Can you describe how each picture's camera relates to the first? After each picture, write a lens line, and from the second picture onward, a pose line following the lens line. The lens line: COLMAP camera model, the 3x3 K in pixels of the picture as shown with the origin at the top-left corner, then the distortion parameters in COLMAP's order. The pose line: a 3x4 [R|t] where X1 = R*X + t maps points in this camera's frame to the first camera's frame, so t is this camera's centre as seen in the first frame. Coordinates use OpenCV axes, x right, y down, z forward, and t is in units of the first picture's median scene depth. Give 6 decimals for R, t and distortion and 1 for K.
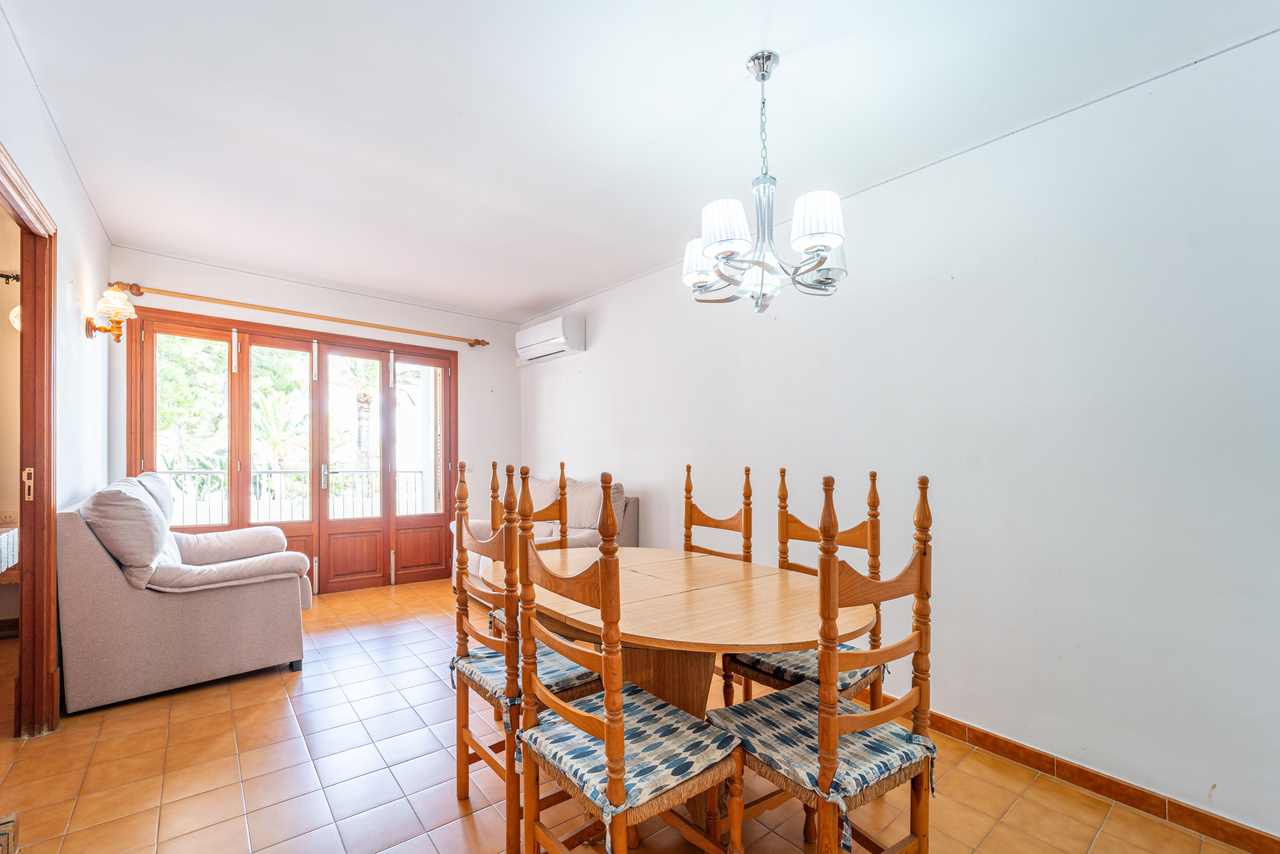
lens RADIAL K [[516.4, 0, 648.1], [0, 516.4, 448.5], [0, 0, 1]] dist [-0.000467, -0.000114]
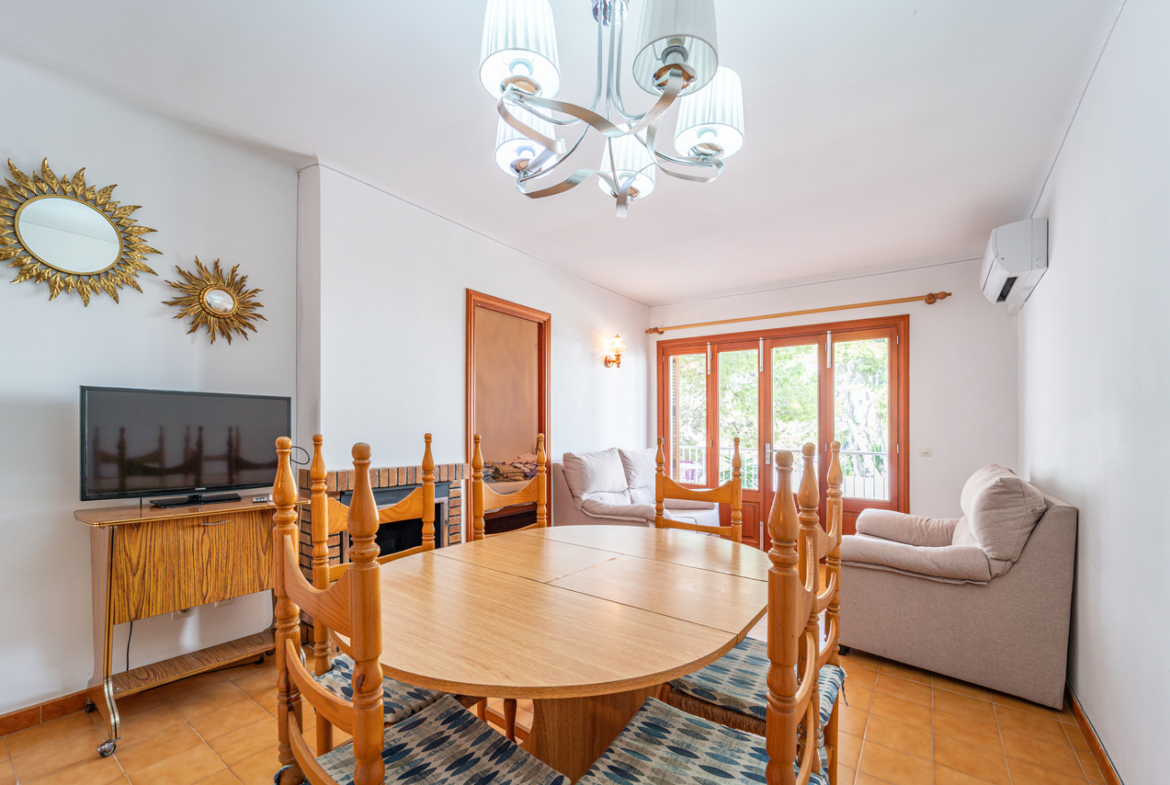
lens RADIAL K [[489.7, 0, 586.4], [0, 489.7, 435.9], [0, 0, 1]] dist [0.014775, 0.000034]
pose [[0.260646, -0.002527, -0.965431, 0.333917], [0.006214, 0.999980, -0.000940, 0.012648], [0.965415, -0.005754, 0.260656, 0.322646]]
